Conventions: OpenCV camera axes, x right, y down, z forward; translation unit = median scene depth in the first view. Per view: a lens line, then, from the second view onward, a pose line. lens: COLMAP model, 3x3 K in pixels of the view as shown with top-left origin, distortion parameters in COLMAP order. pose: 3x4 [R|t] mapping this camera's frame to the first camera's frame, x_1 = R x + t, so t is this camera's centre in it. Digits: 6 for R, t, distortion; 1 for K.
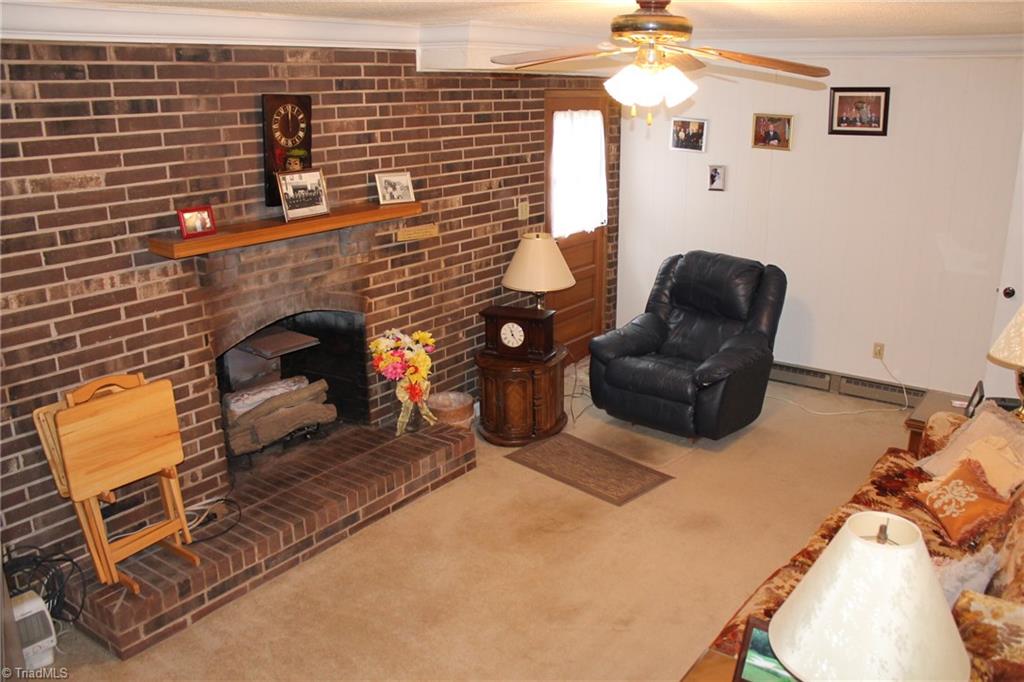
lens RADIAL K [[863.9, 0, 521.7], [0, 863.9, 345.2], [0, 0, 1]] dist [-0.174602, 0.163816]
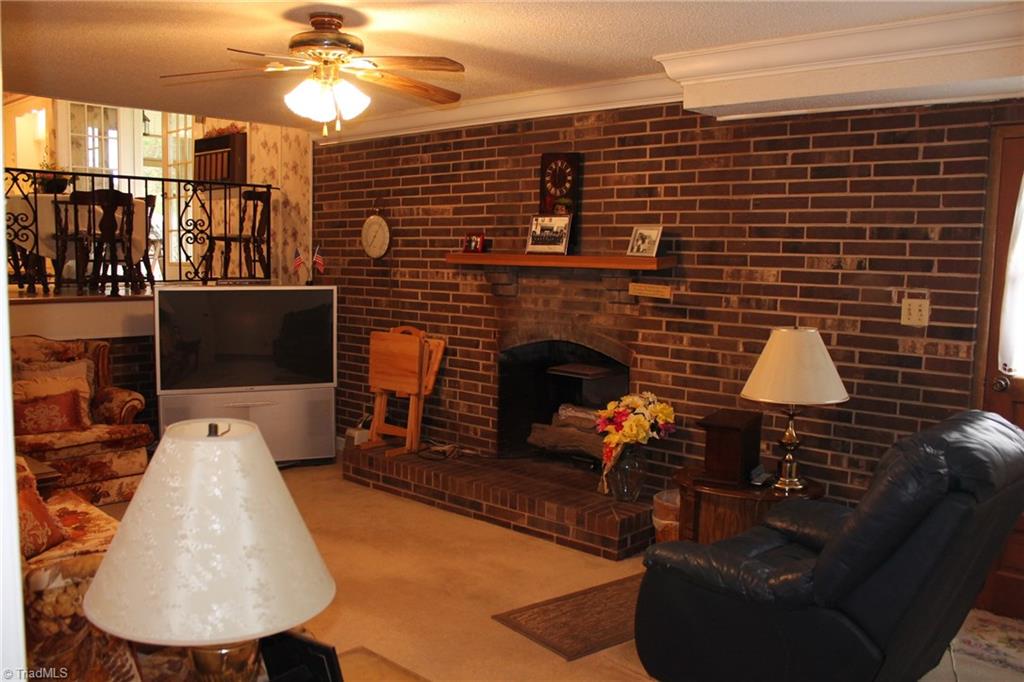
lens RADIAL K [[863.9, 0, 521.7], [0, 863.9, 345.2], [0, 0, 1]] dist [-0.174602, 0.163816]
pose [[-0.105958, 0.106380, -0.988664, 0.870310], [-0.304577, 0.942999, 0.134109, -0.166478], [0.946576, 0.315334, -0.067517, 1.004676]]
